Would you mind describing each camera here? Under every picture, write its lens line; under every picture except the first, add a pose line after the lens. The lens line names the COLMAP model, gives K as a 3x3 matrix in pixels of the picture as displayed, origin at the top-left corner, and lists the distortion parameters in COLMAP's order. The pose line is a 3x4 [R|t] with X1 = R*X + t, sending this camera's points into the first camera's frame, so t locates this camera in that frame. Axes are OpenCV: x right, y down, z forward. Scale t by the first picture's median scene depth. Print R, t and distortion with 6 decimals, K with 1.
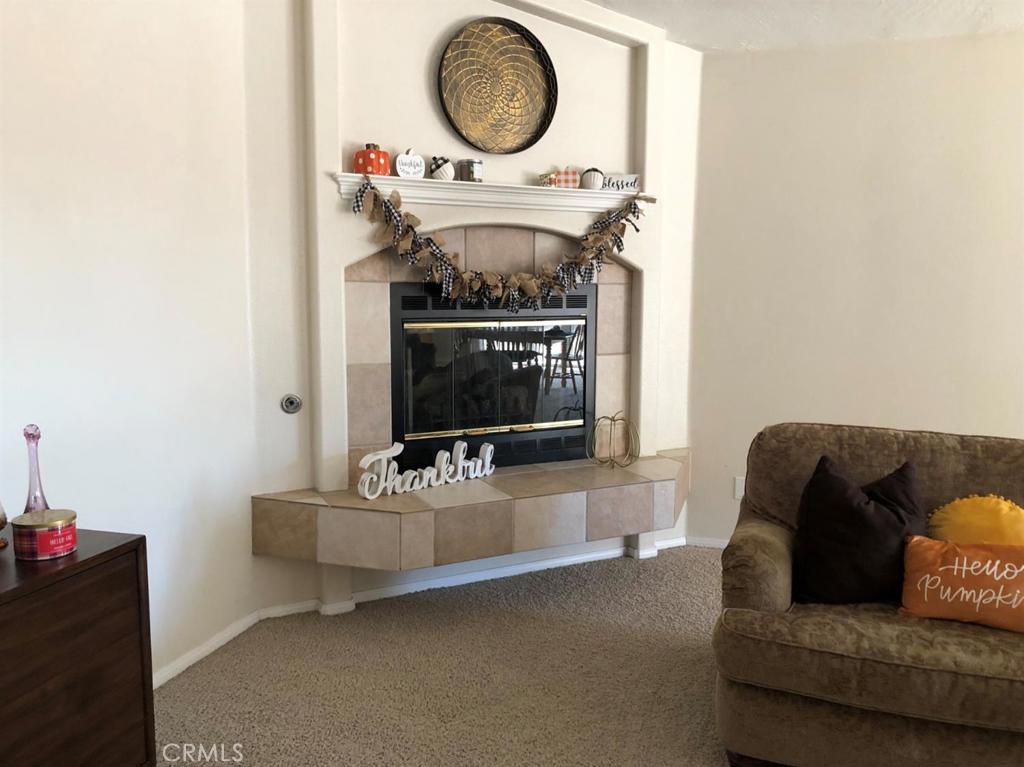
lens RADIAL K [[834.6, 0, 512.0], [0, 834.6, 383.5], [0, 0, 1]] dist [0.035912, -0.034859]
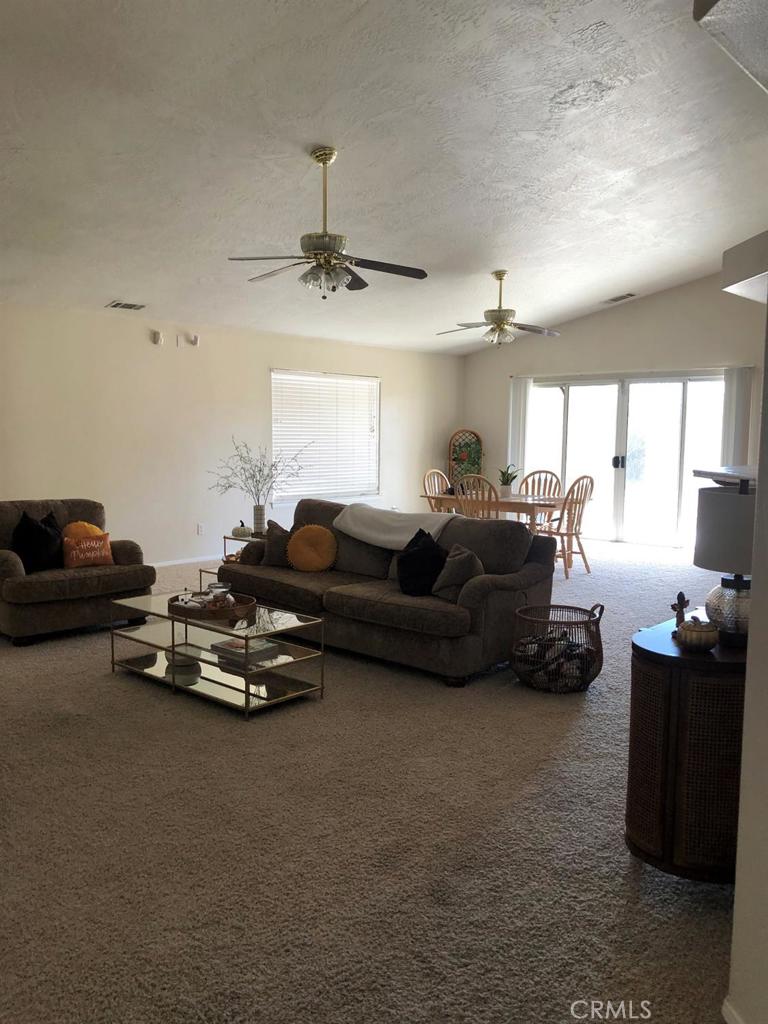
lens RADIAL K [[845.0, 0, 378.9], [0, 845.0, 527.4], [0, 0, 1]] dist [0.034157, -0.024201]
pose [[0.422932, -0.106107, 0.899928, -0.914115], [0.101243, 0.992436, 0.069434, 0.046944], [-0.900488, 0.061745, 0.430475, -0.606830]]
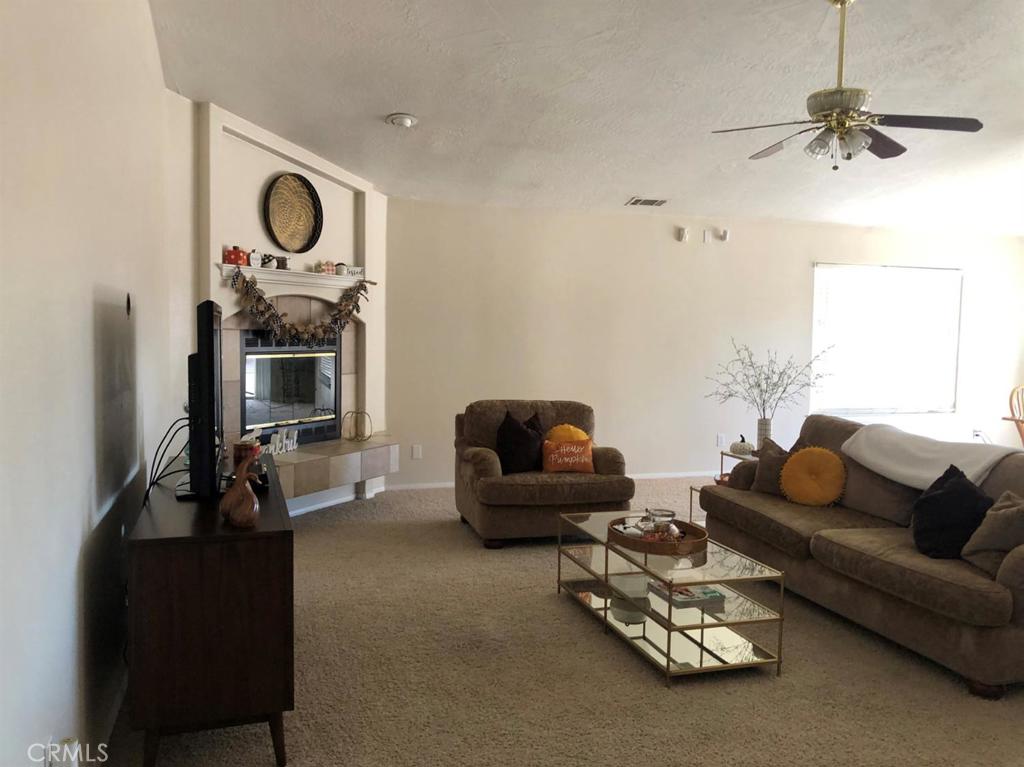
lens RADIAL K [[845.0, 0, 513.3], [0, 845.0, 386.8], [0, 0, 1]] dist [0.034157, -0.024201]
pose [[0.819319, -0.030692, 0.572515, -0.643114], [0.054270, 0.998234, -0.024152, 0.054010], [-0.570763, 0.050858, 0.819538, -0.616360]]
